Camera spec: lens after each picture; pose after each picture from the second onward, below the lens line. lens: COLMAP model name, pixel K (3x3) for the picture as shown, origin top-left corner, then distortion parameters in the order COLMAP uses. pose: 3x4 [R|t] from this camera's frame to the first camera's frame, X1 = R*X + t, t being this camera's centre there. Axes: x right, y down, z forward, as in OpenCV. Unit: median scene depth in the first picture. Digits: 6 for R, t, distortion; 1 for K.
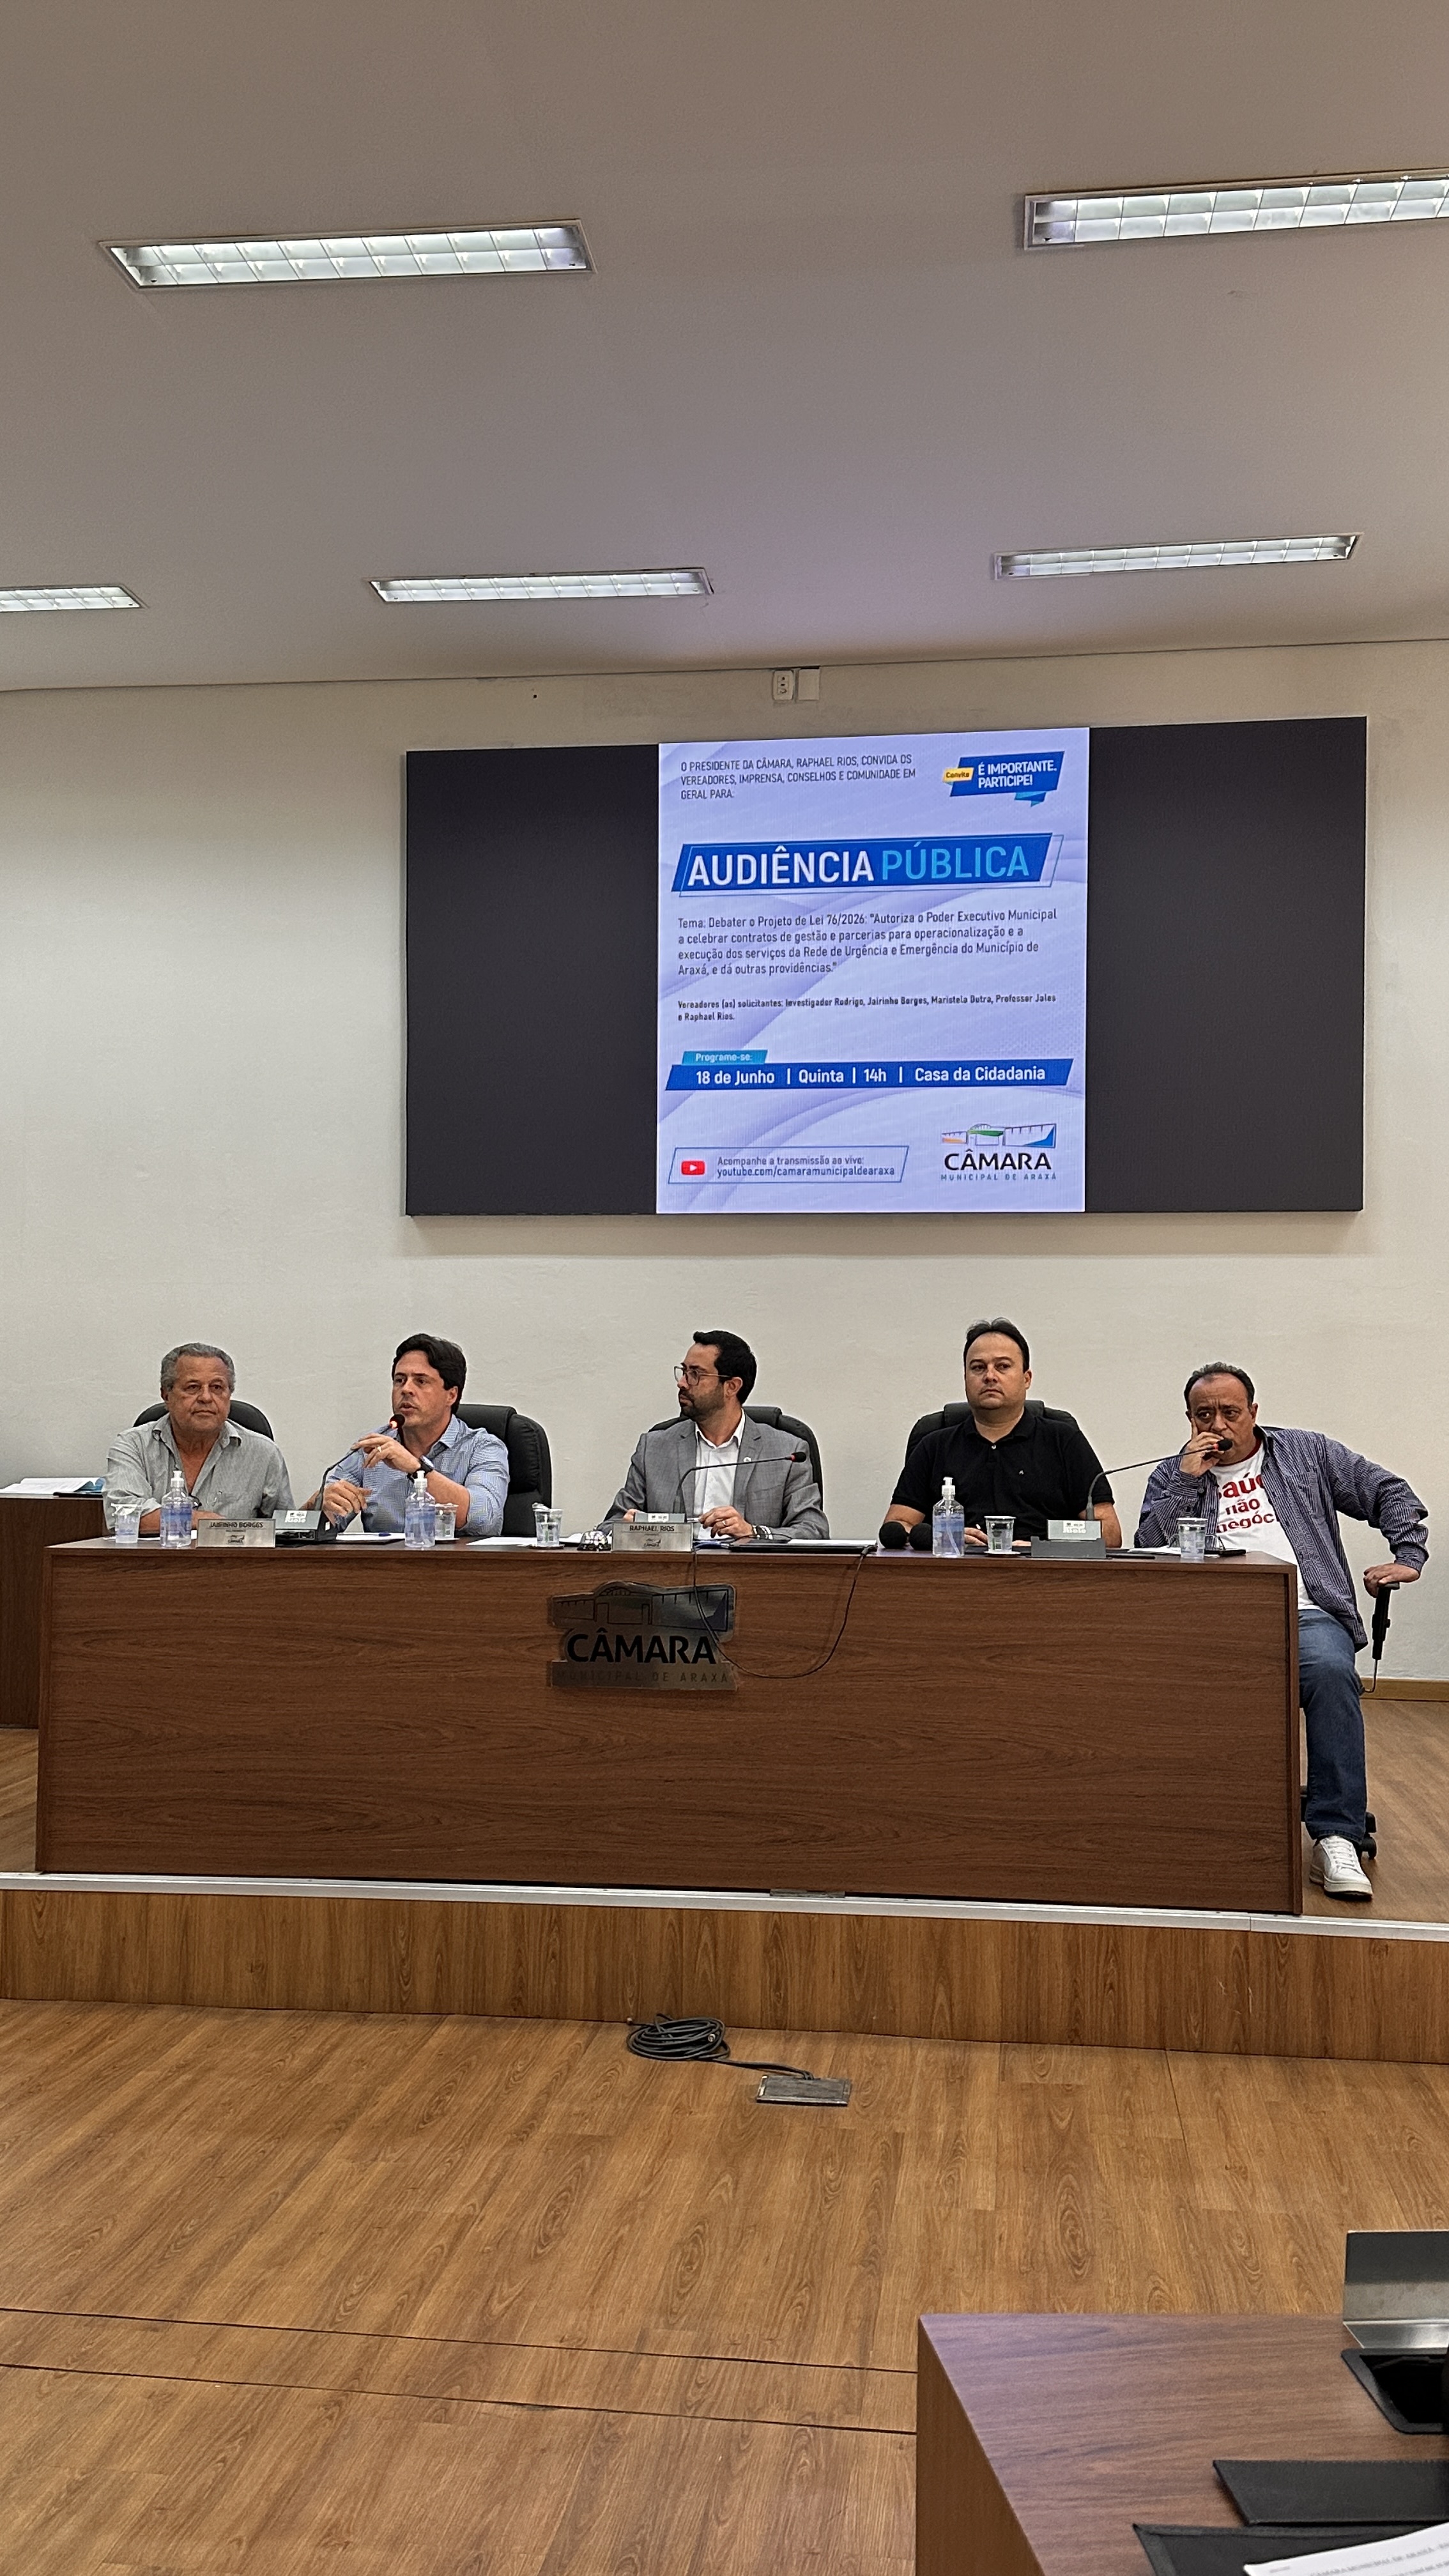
lens RADIAL K [[2194.3, 0, 715.0], [0, 2194.3, 1305.4], [0, 0, 1]] dist [0.213309, -0.386817]
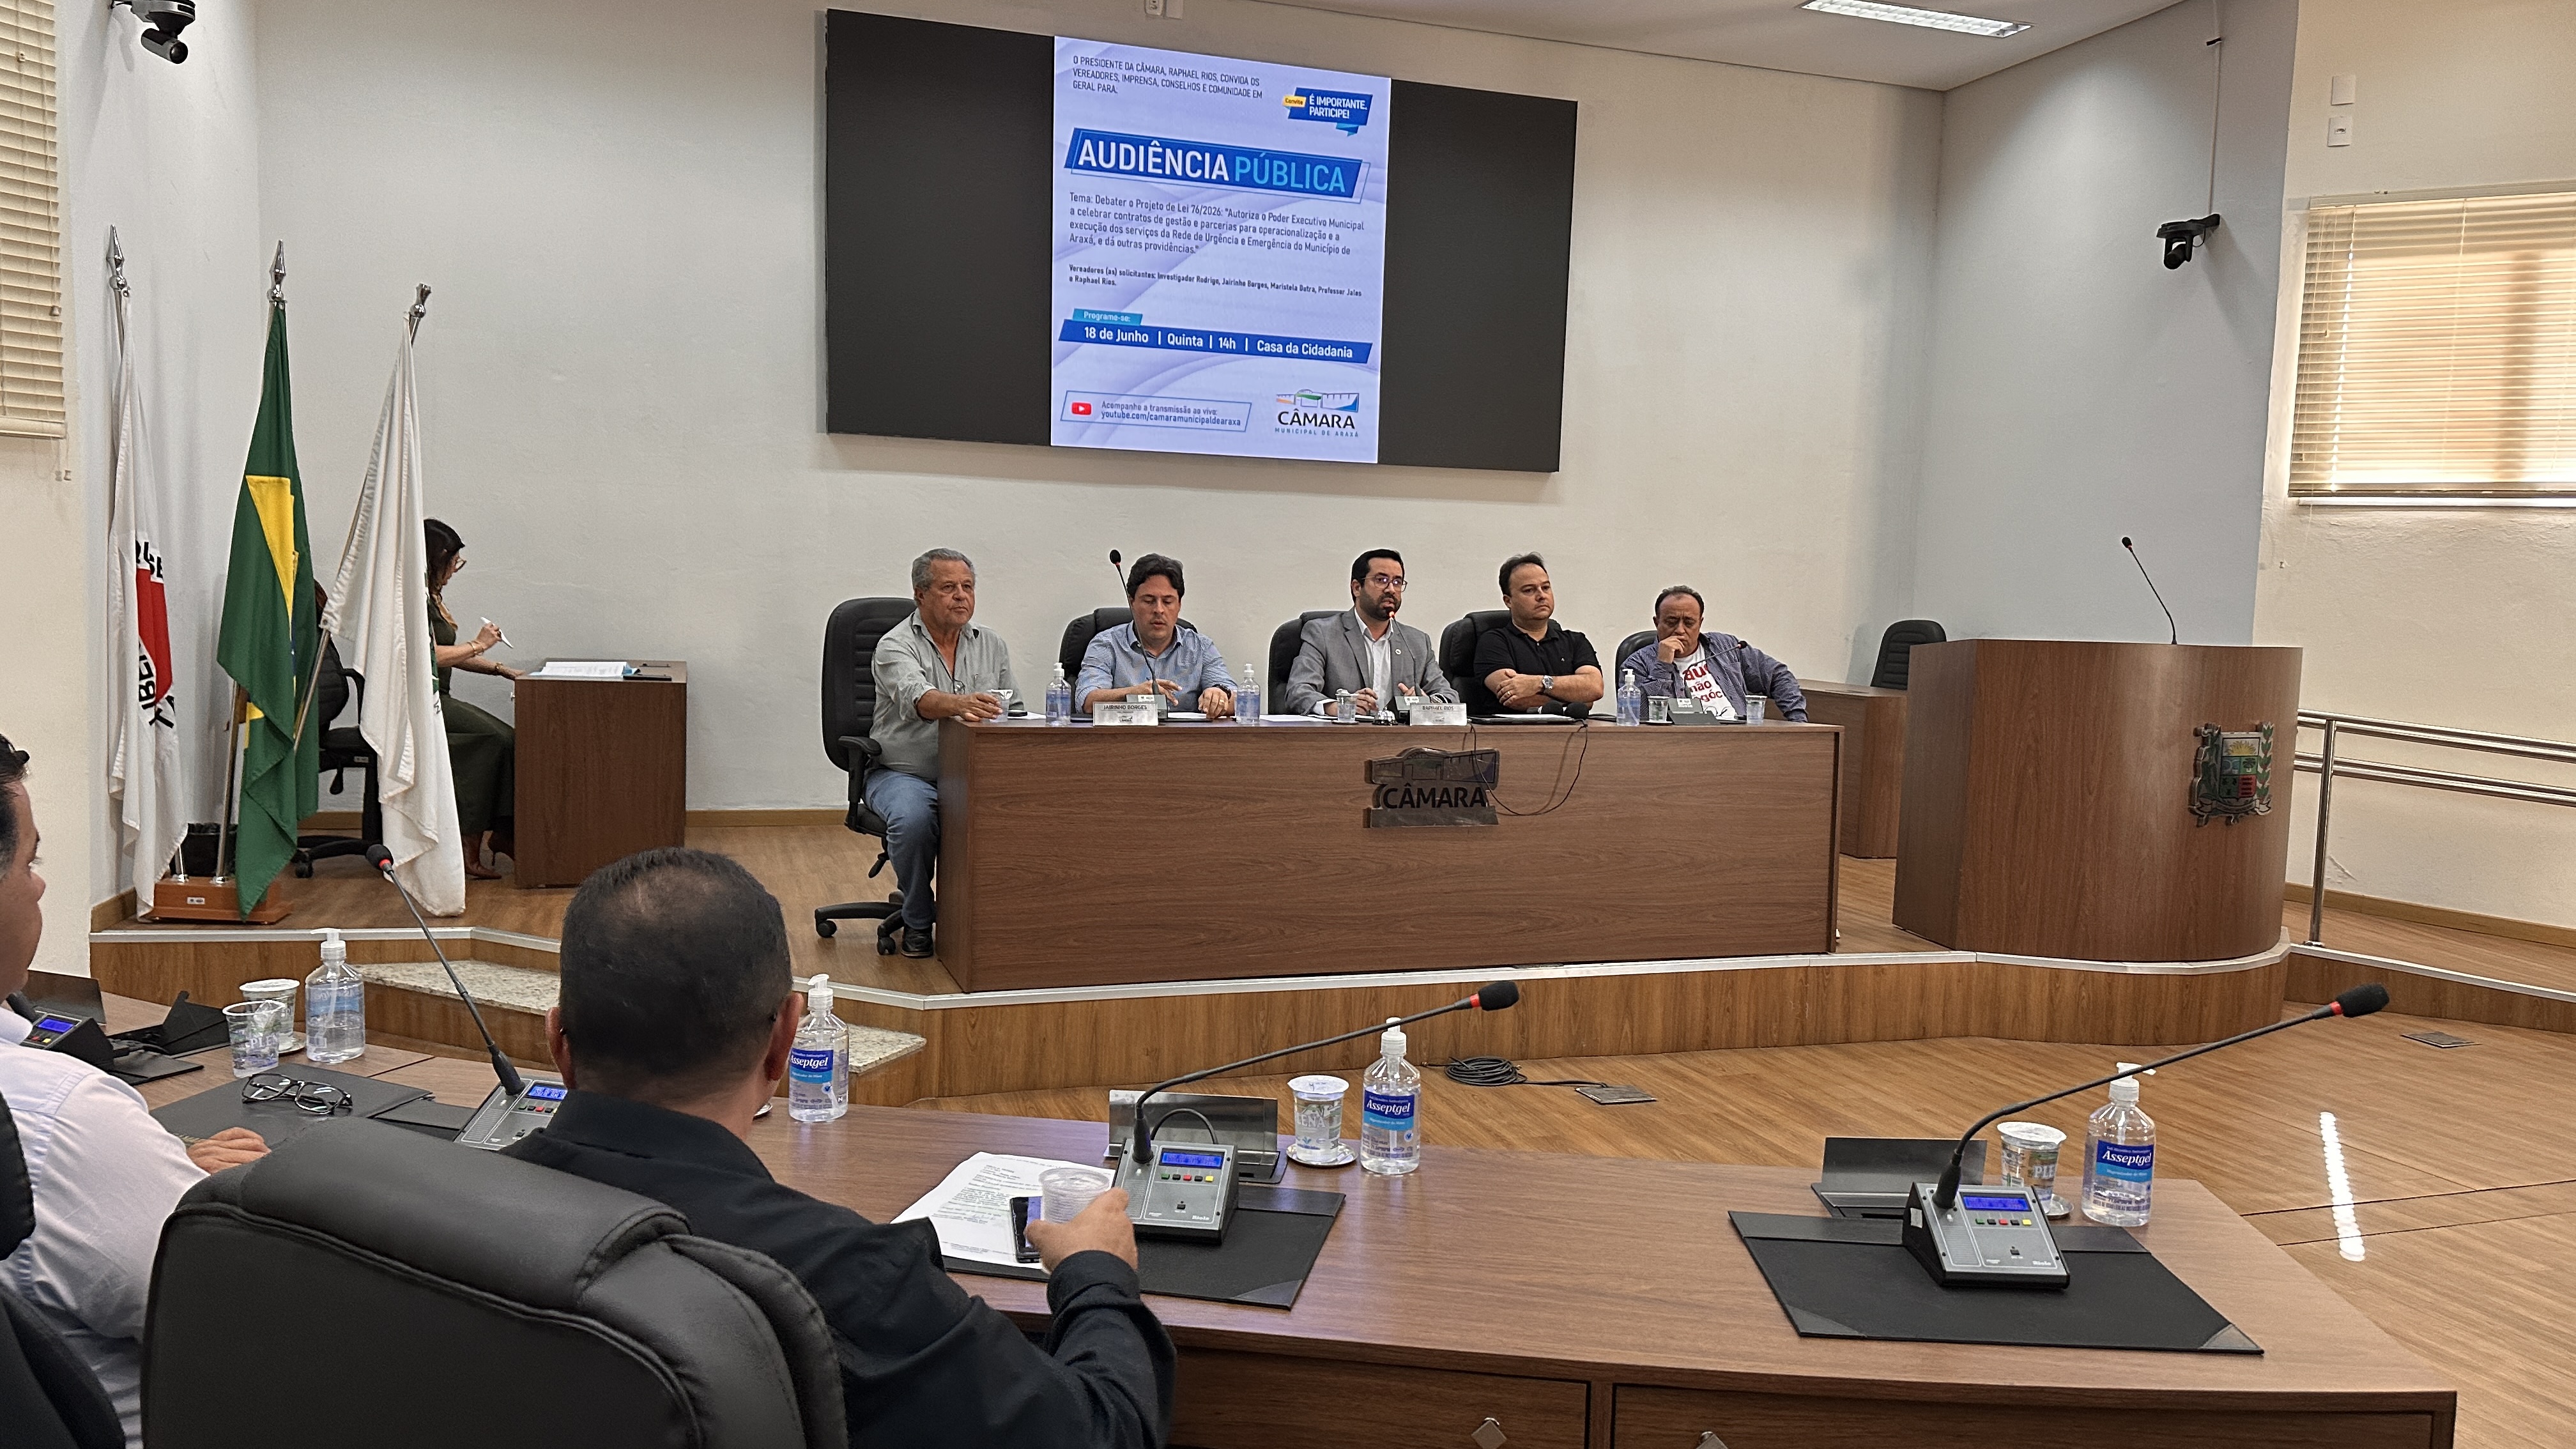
lens RADIAL K [[1786.0, 0, 1294.3], [0, 1786.0, 730.9], [0, 0, 1]] dist [0.202157, -0.329263]
pose [[0.899656, -0.016718, 0.436279, -0.347339], [-0.035554, 0.993142, 0.111373, -0.001178], [-0.435149, -0.115709, 0.892892, 0.044986]]
